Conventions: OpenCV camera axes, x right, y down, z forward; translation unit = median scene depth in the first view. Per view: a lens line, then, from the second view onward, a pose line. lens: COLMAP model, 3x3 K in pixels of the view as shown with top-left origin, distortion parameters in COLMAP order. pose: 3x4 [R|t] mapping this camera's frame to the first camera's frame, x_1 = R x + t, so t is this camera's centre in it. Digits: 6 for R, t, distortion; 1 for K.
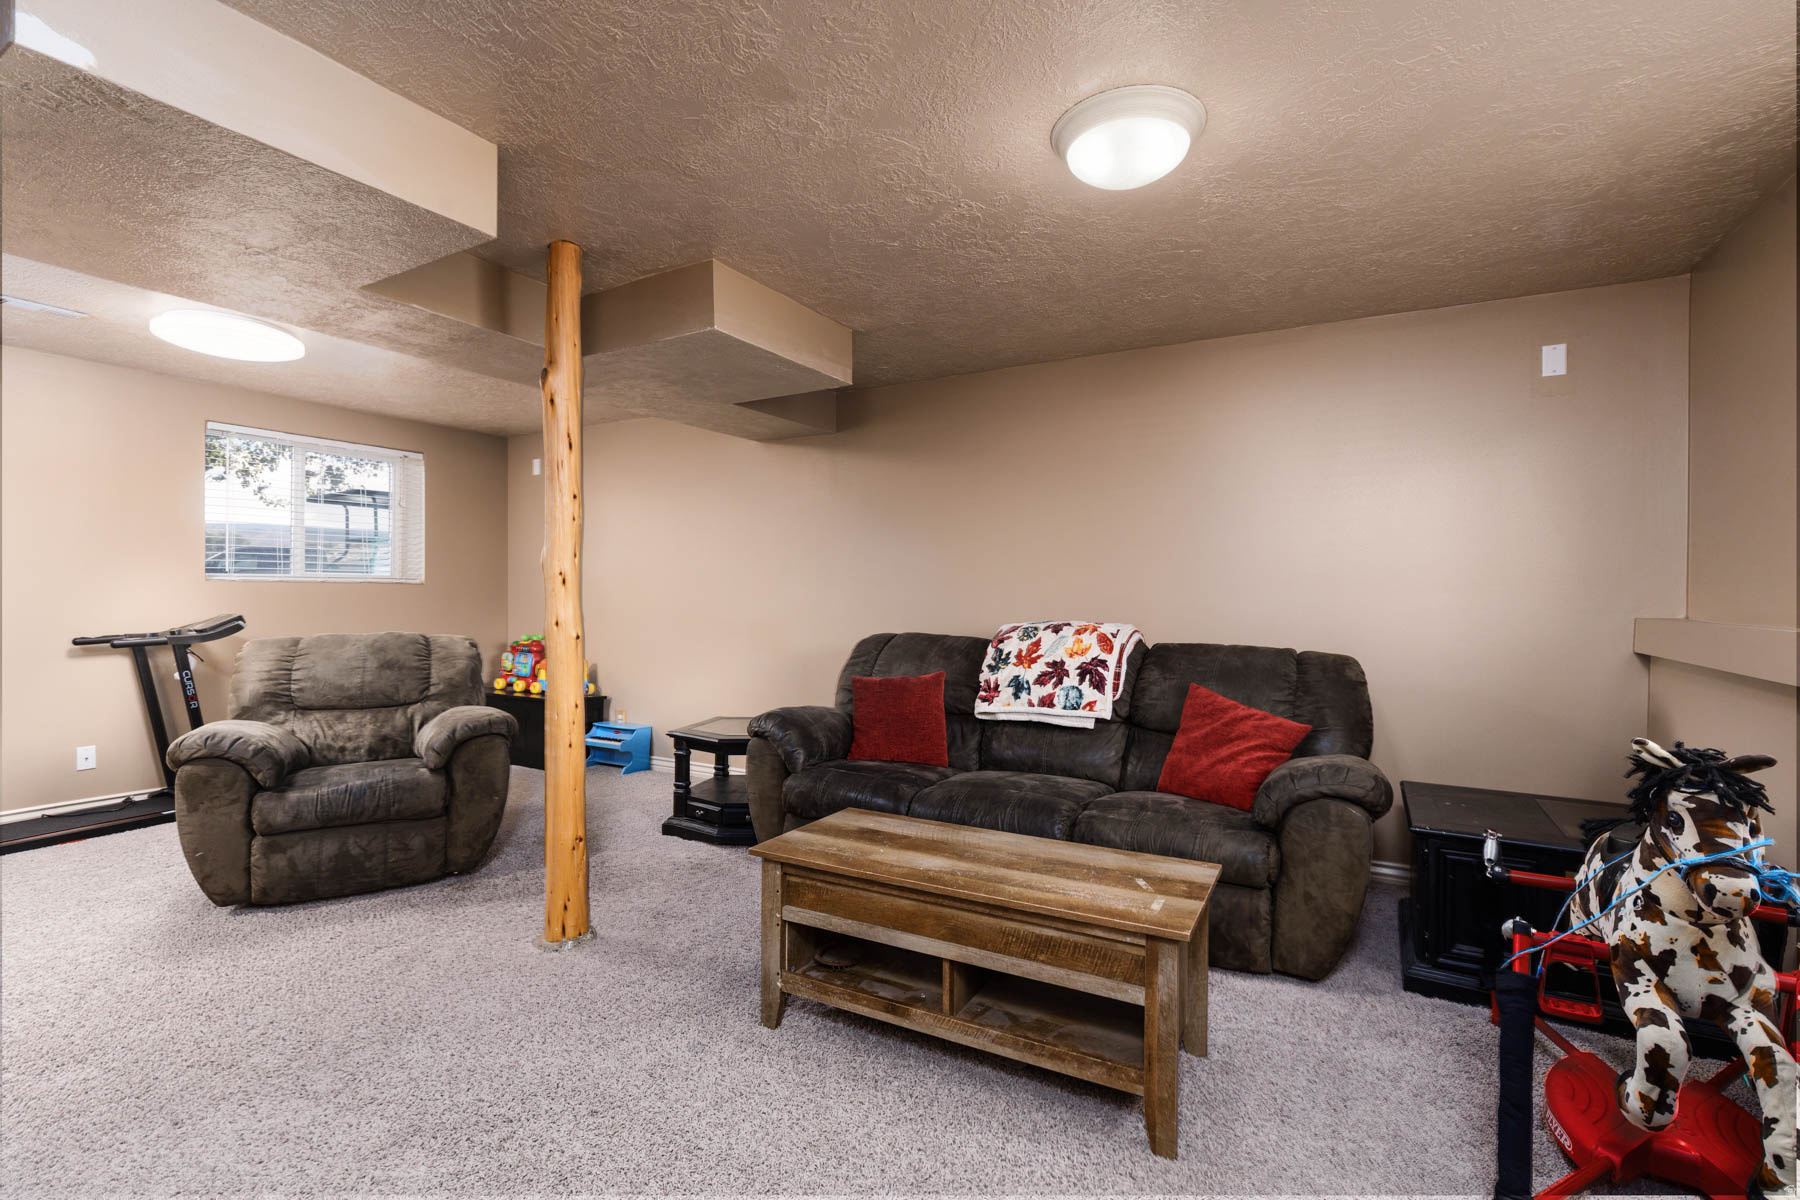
lens RADIAL K [[807.9, 0, 894.3], [0, 807.9, 600.9], [0, 0, 1]] dist [0.006499, -0.000957]
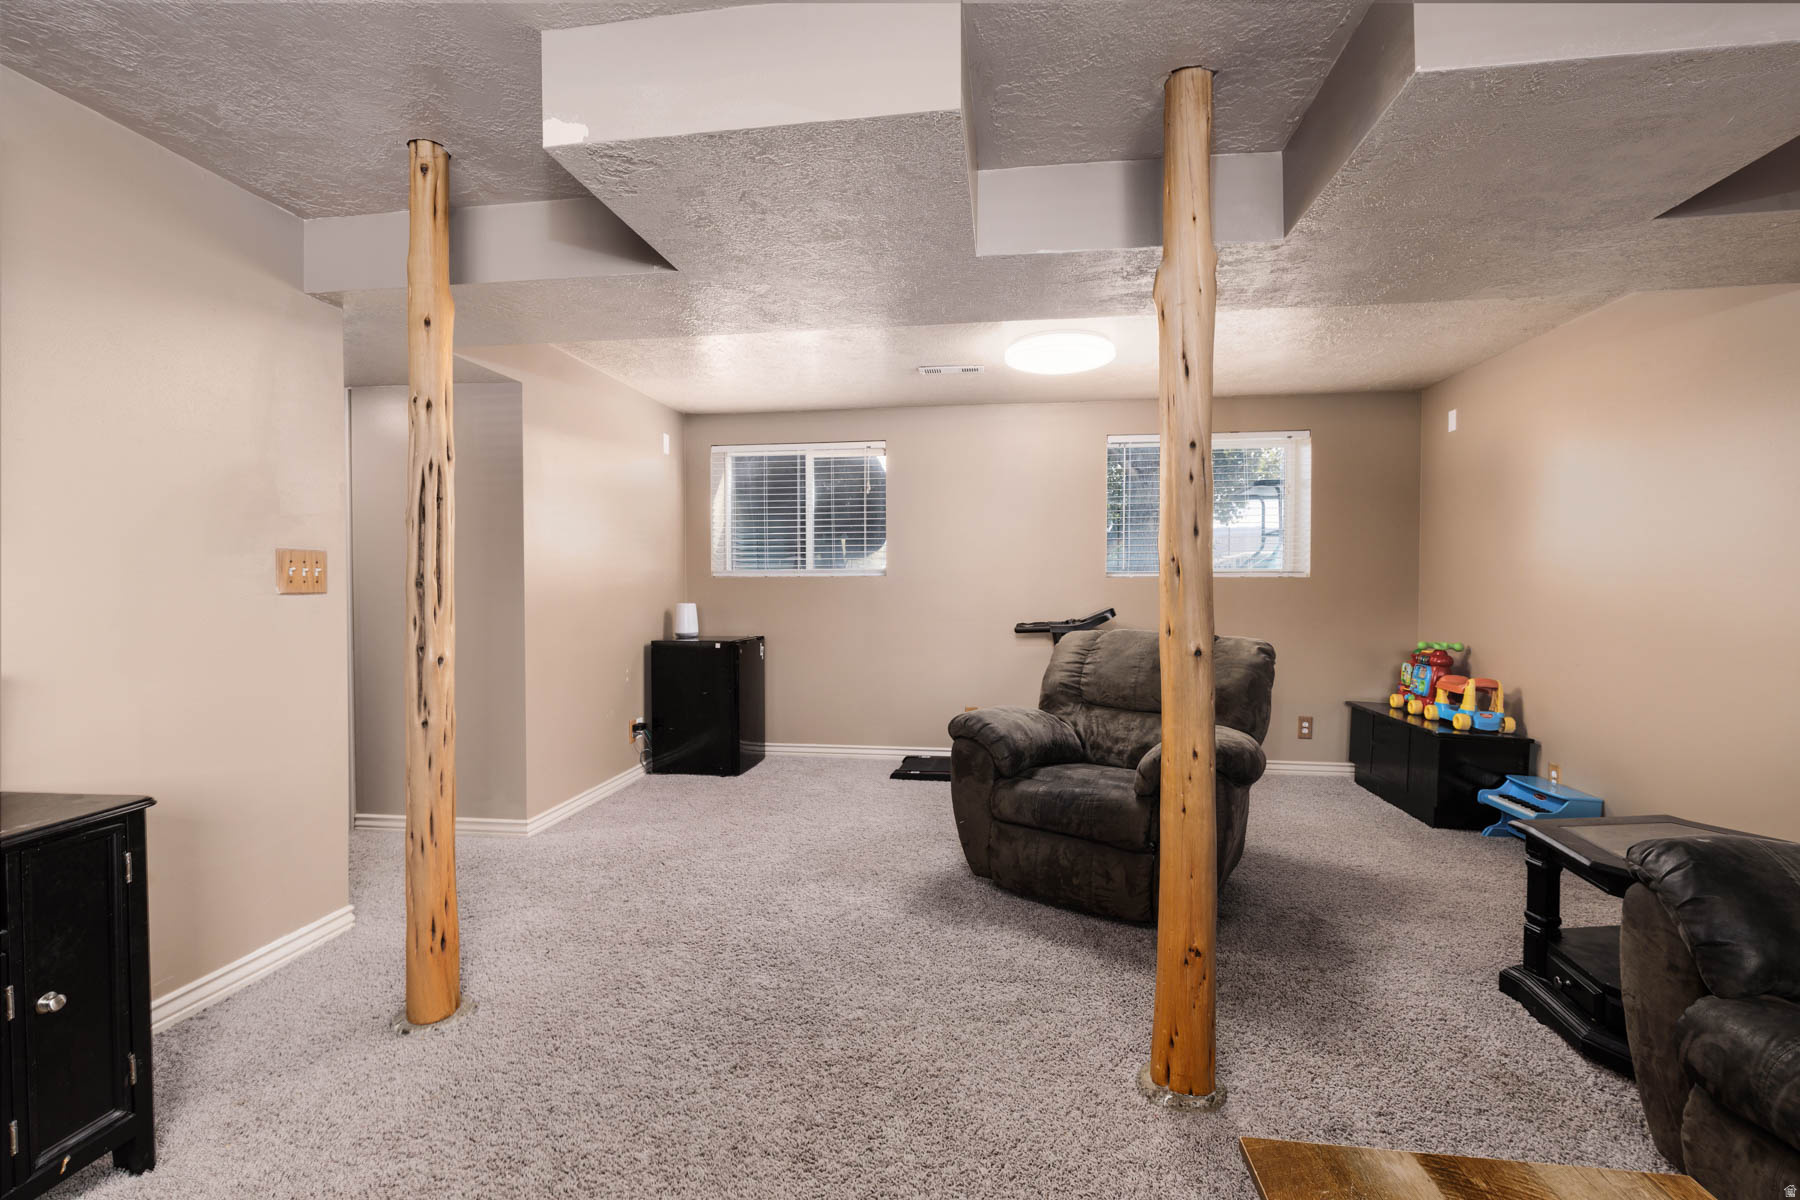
lens RADIAL K [[807.9, 0, 894.3], [0, 807.9, 600.9], [0, 0, 1]] dist [0.006499, -0.000957]
pose [[0.377266, 0.013337, -0.926009, 0.105934], [-0.005743, 0.999911, 0.012061, -0.004560], [0.926087, 0.000768, 0.377309, 0.386499]]
